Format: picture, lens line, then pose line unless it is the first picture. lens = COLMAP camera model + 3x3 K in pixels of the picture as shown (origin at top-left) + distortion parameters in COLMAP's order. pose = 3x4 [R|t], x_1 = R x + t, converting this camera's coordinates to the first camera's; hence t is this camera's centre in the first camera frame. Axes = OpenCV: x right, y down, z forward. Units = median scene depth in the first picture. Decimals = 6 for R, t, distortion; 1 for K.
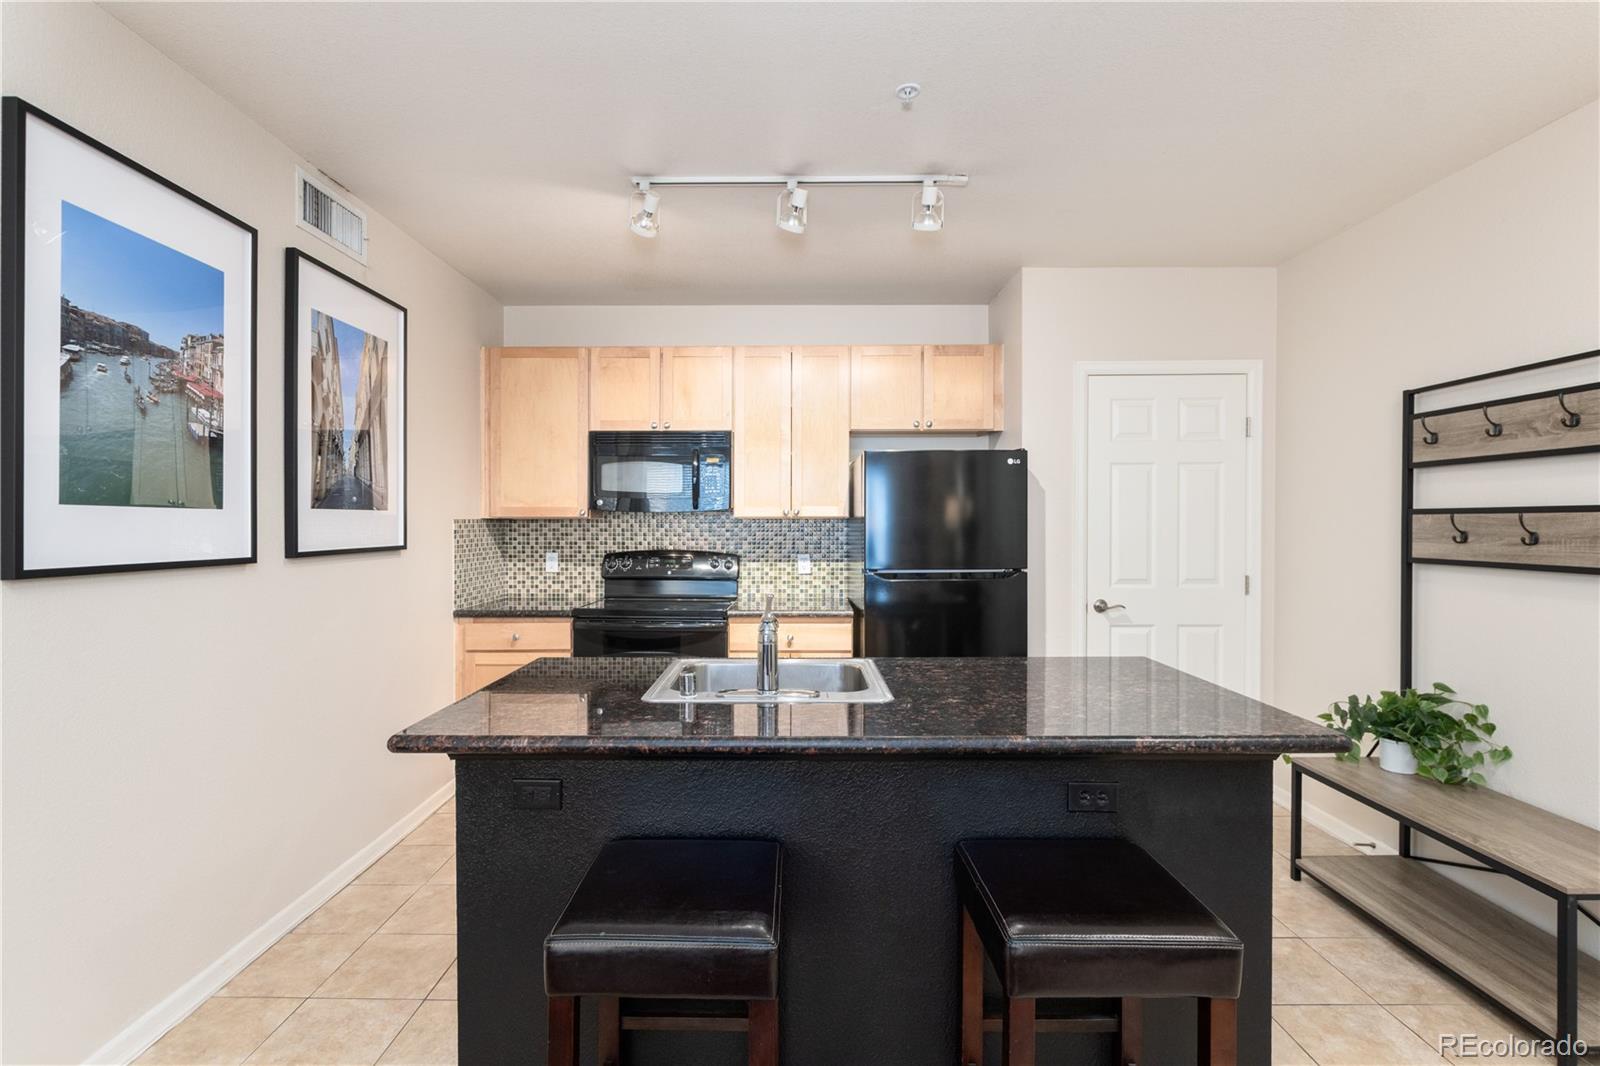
lens RADIAL K [[740.8, 0, 800.0], [0, 740.8, 533.0], [0, 0, 1]] dist [-0.006992, -0.000717]
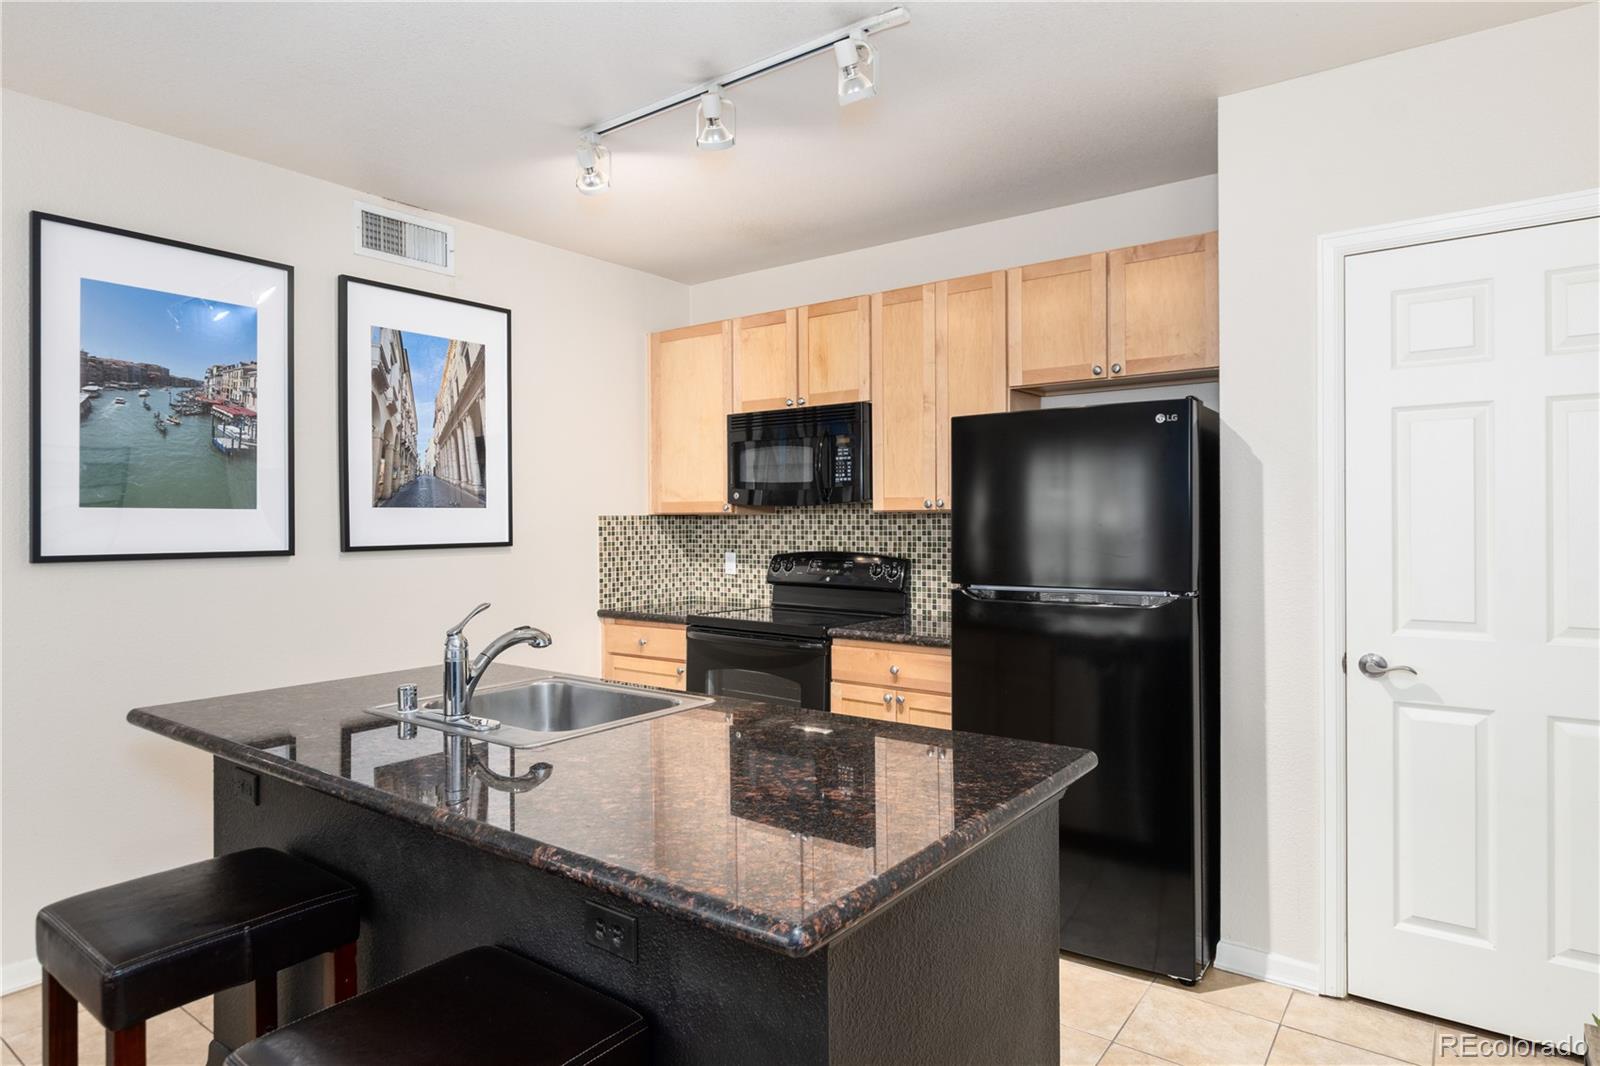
lens RADIAL K [[910.1, 0, 834.9], [0, 910.1, 531.6], [0, 0, 1]] dist [0.001023, -0.000575]
pose [[0.814612, 0.003766, -0.579994, 0.484962], [-0.003424, 0.999993, 0.001684, -0.001127], [0.579996, 0.000614, 0.814619, 0.206657]]
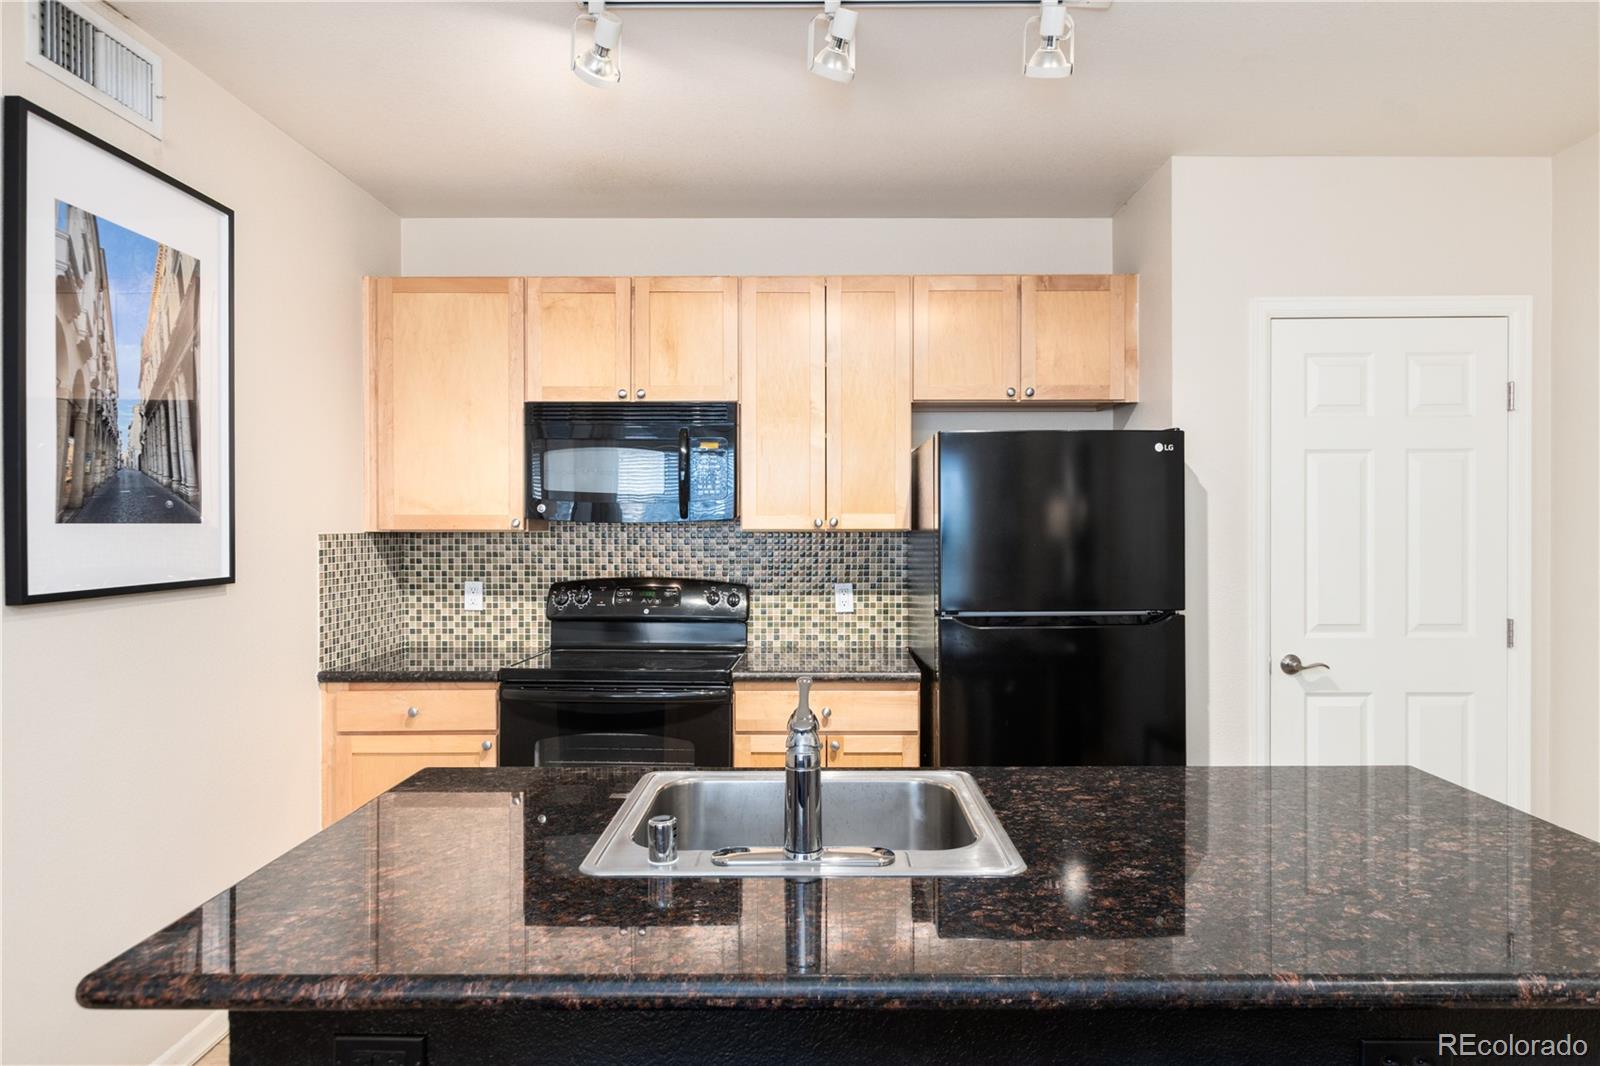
lens RADIAL K [[960.3, 0, 833.4], [0, 960.3, 542.6], [0, 0, 1]] dist [-0.000503, -0.001427]
pose [[0.999967, -0.000520, 0.008047, -0.013431], [0.000502, 0.999997, 0.002297, -0.013089], [-0.008048, -0.002293, 0.999965, 0.136254]]
